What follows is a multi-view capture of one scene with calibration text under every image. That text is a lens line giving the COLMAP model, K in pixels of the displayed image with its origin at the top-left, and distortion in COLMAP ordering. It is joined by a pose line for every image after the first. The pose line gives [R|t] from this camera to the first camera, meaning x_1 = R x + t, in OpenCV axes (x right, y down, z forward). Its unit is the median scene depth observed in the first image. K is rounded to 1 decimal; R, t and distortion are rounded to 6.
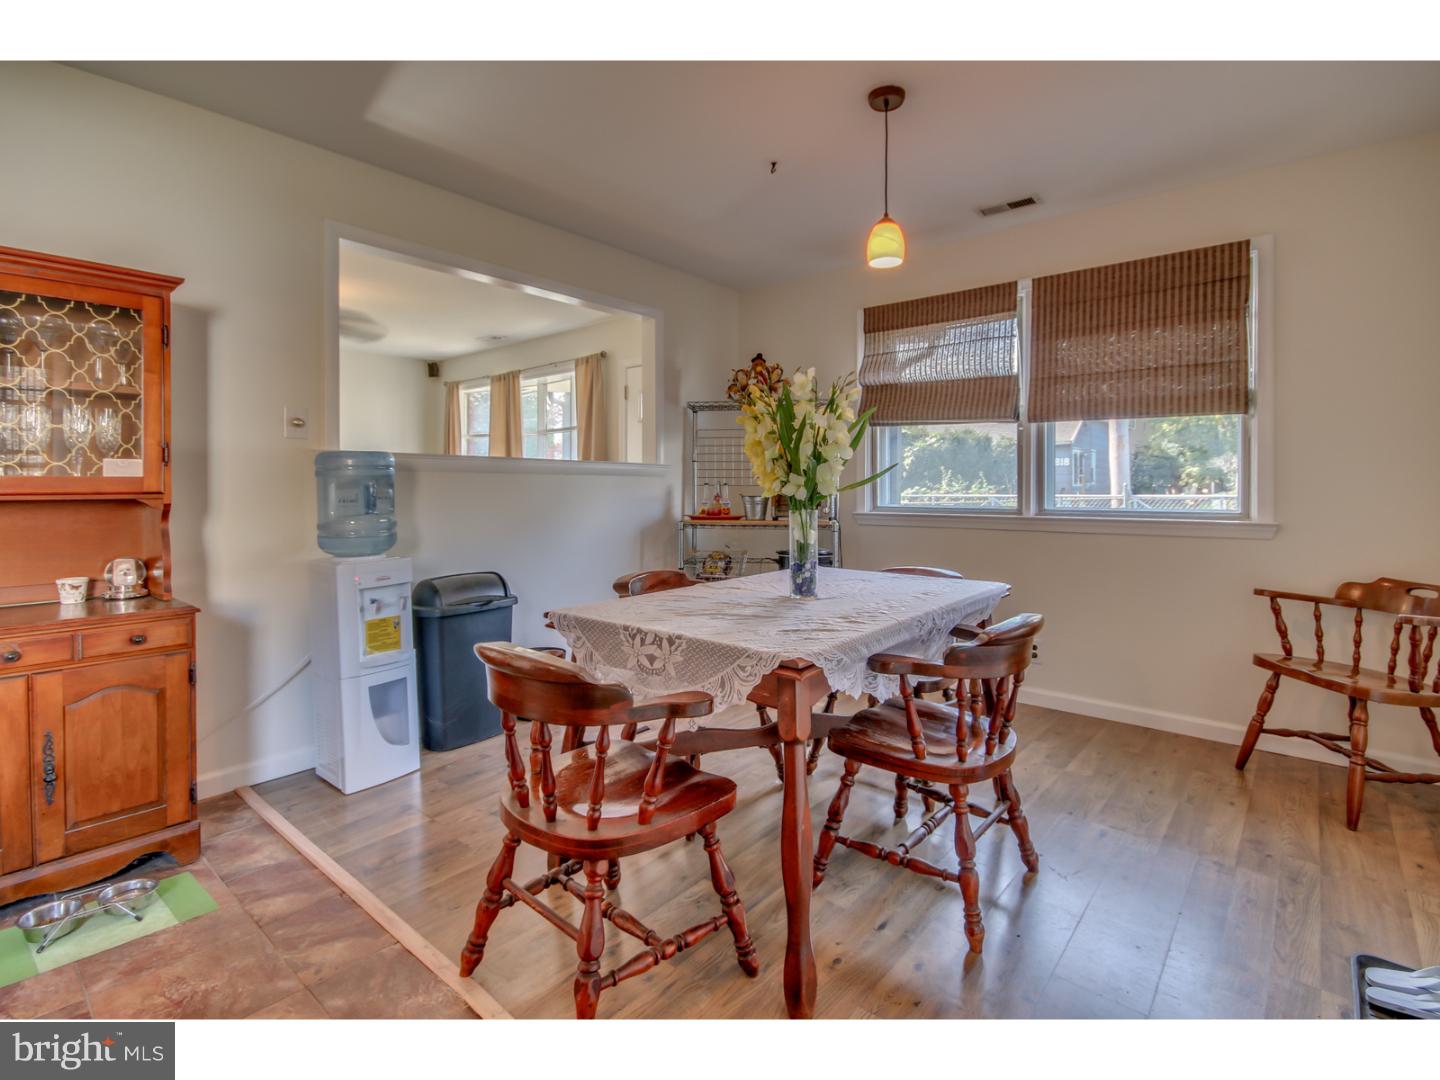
lens RADIAL K [[694.7, 0, 715.6], [0, 694.7, 498.5], [0, 0, 1]] dist [-0.000144, -0.000036]
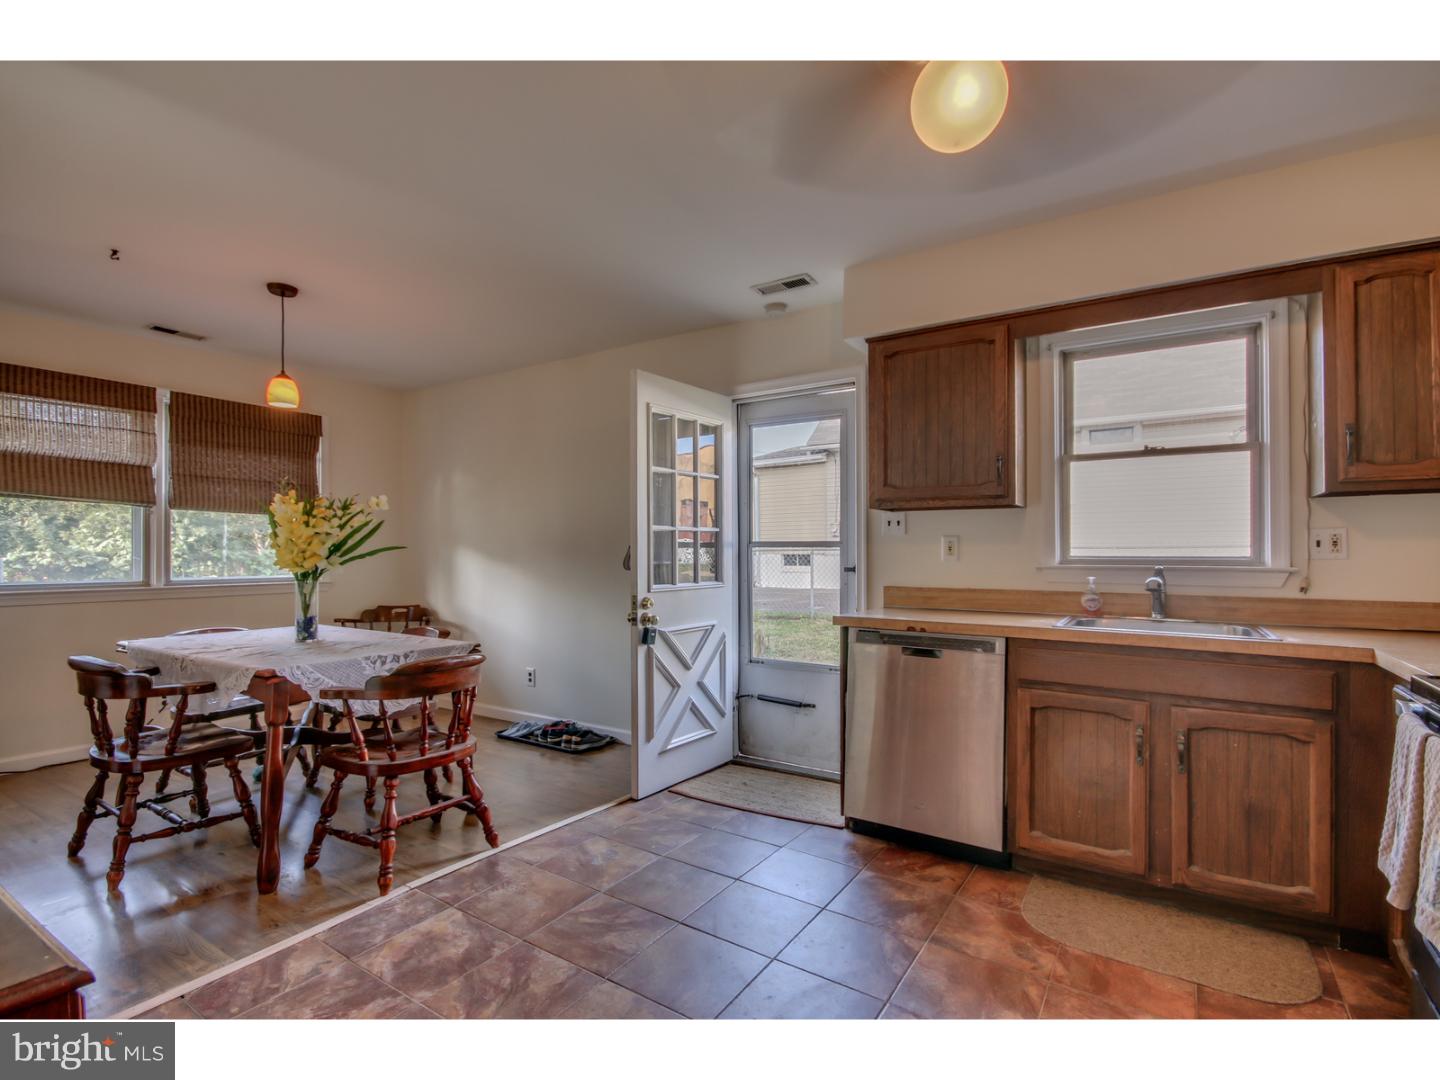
lens RADIAL K [[682.2, 0, 720.0], [0, 682.2, 540.0], [0, 0, 1]] dist [-0.001265, -0.000169]
pose [[-0.131002, 0.019476, 0.991191, -0.981785], [0.017947, 0.999690, -0.017271, -0.020249], [-0.991220, 0.015526, -0.131311, 0.238022]]
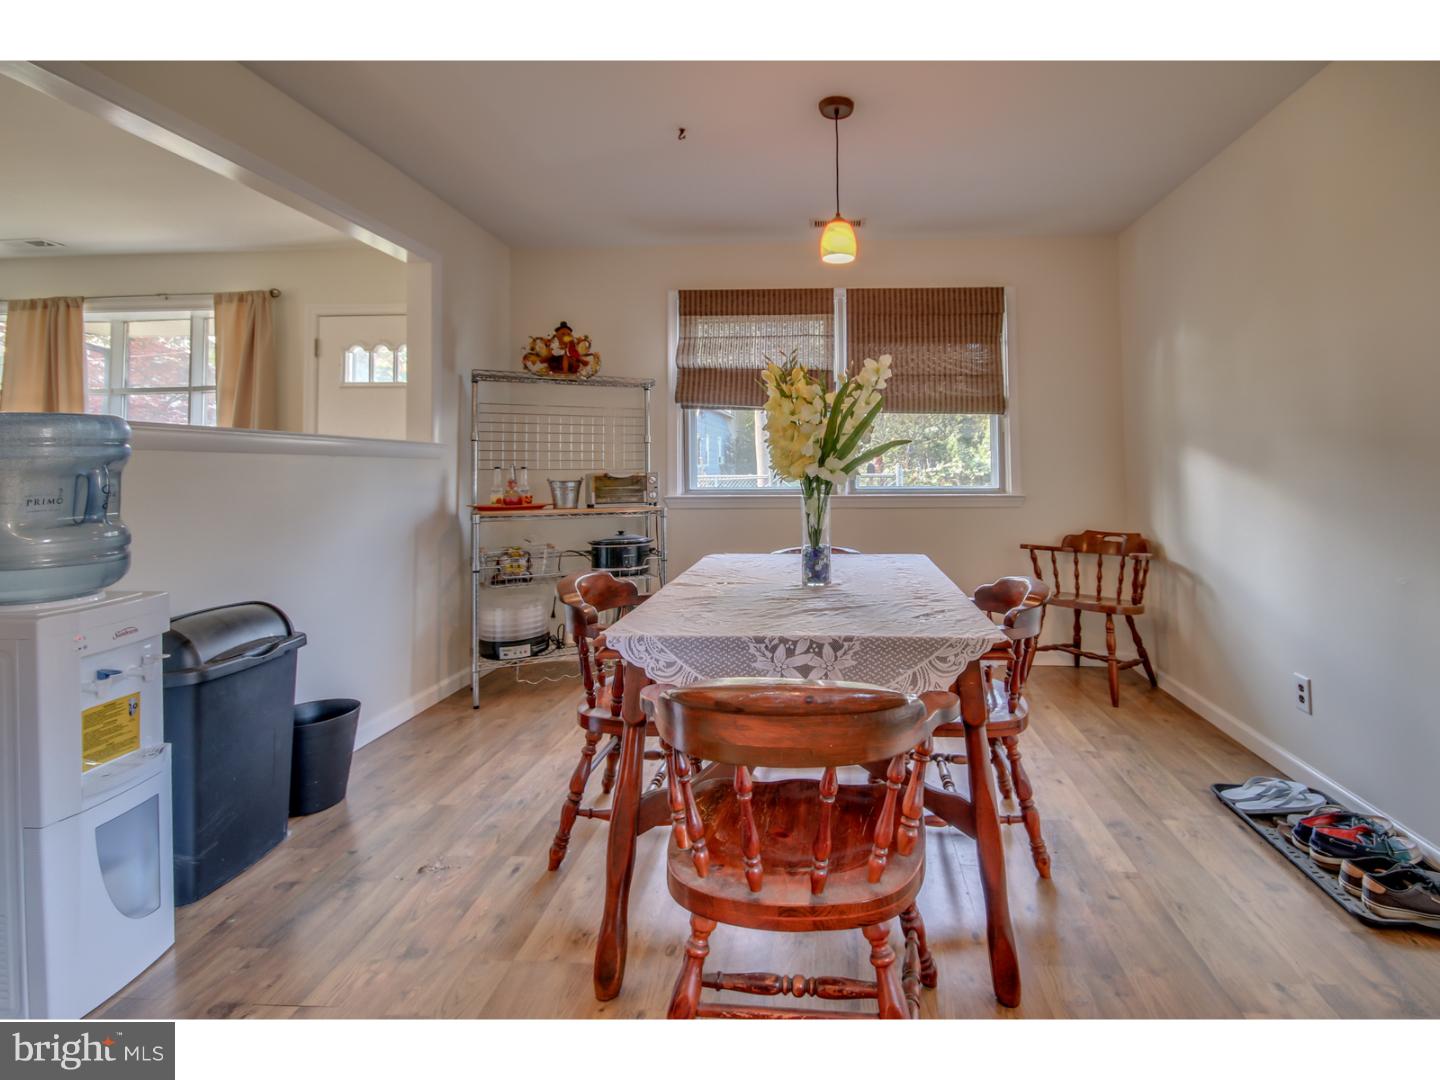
lens RADIAL K [[695.3, 0, 804.8], [0, 695.3, 445.8], [0, 0, 1]] dist [-0.000102, -0.001319]
pose [[0.794280, 0.014467, 0.607379, -0.343254], [0.015589, 0.998902, -0.044180, -0.007076], [-0.607351, 0.044560, 0.793183, 0.159360]]
